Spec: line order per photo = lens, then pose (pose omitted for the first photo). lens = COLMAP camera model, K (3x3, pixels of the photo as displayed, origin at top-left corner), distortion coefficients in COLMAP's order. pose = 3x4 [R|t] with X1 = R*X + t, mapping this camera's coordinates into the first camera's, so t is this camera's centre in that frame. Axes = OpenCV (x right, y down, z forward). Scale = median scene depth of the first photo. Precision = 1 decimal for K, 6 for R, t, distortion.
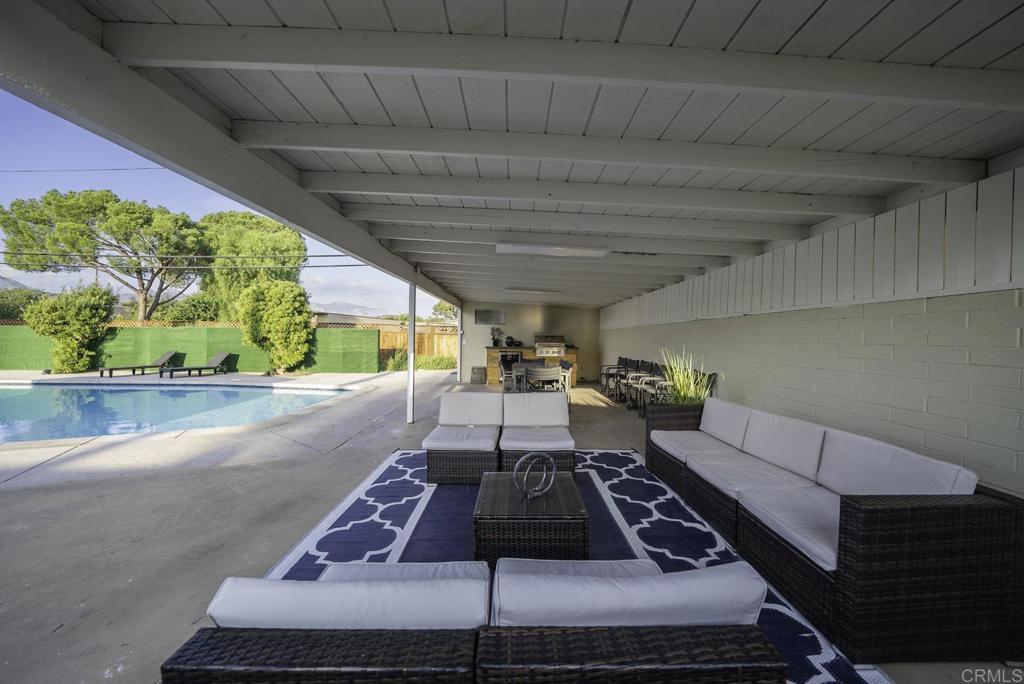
lens RADIAL K [[358.3, 0, 510.4], [0, 358.3, 339.6], [0, 0, 1]] dist [-0.026455, 0.003198]
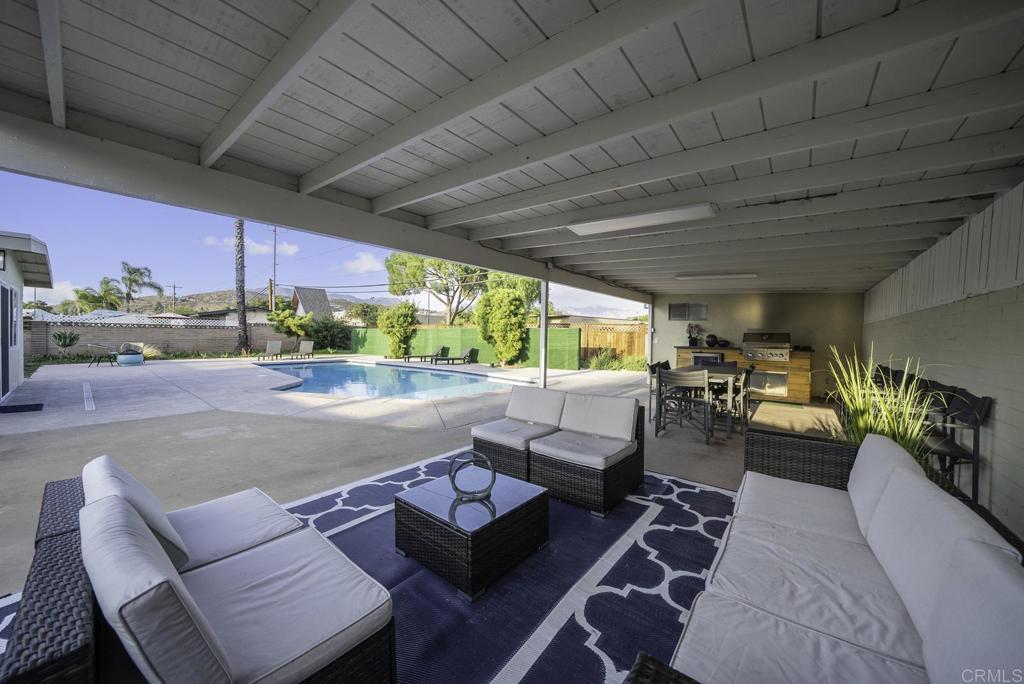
lens RADIAL K [[358.3, 0, 510.4], [0, 358.3, 339.6], [0, 0, 1]] dist [-0.026455, 0.003198]
pose [[0.776223, 0.007131, -0.630418, 0.147691], [-0.009349, 0.999956, -0.000199, 0.006993], [0.630389, 0.006049, 0.776256, 0.074398]]
